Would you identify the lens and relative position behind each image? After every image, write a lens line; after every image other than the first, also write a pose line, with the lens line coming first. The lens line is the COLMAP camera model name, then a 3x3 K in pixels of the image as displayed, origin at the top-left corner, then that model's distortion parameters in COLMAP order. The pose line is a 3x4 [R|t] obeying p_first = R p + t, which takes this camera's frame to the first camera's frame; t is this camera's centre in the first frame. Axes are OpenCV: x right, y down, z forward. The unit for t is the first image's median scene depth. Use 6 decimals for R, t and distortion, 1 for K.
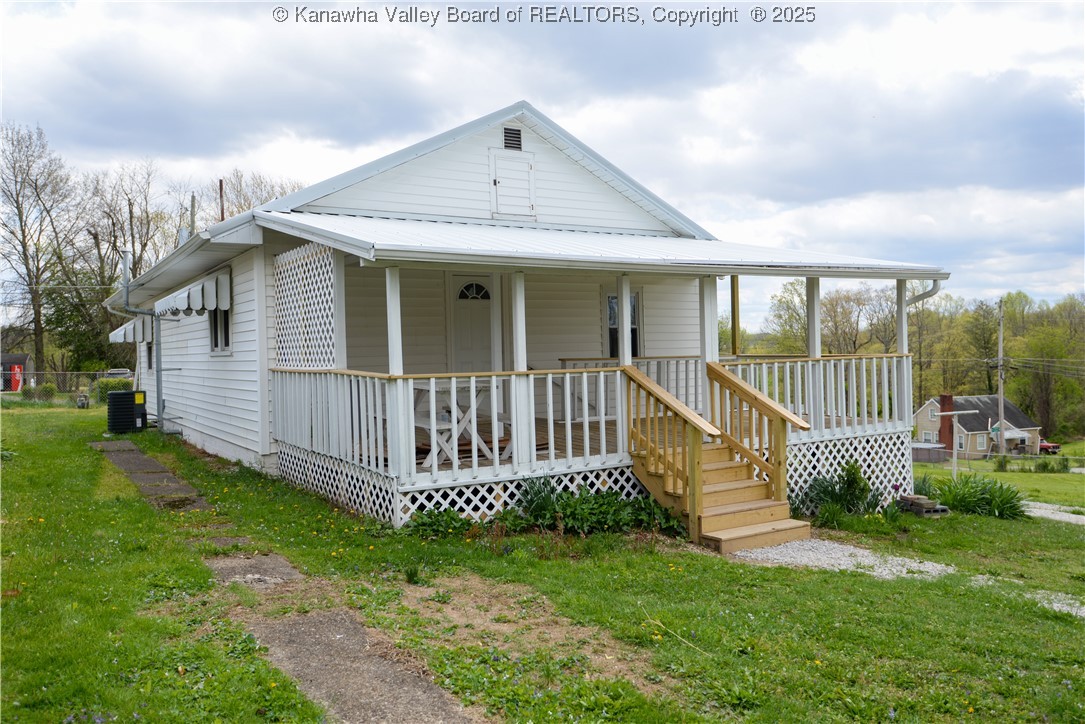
lens RADIAL K [[842.1, 0, 542.5], [0, 842.1, 362.0], [0, 0, 1]] dist [0.025779, 0.003322]
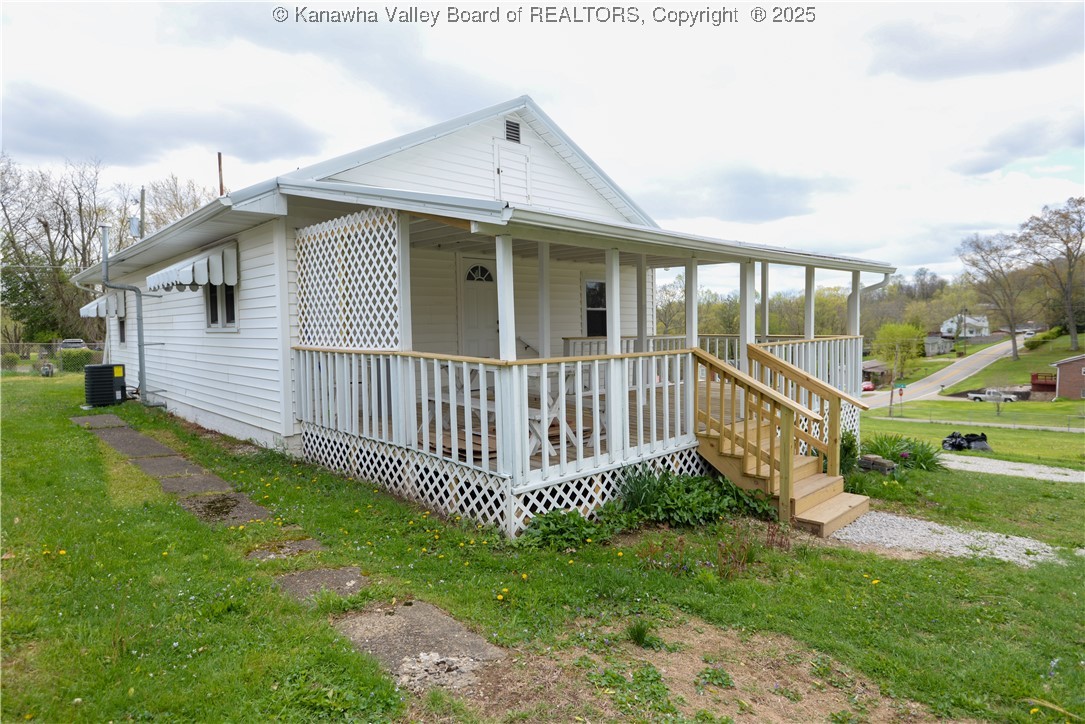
lens RADIAL K [[611.9, 0, 542.5], [0, 611.9, 362.0], [0, 0, 1]] dist [0.003692, -0.020827]
pose [[0.979302, -0.002042, 0.202396, -0.200177], [-0.007003, 0.999009, 0.043963, -0.008385], [-0.202285, -0.044470, 0.978317, 0.281019]]
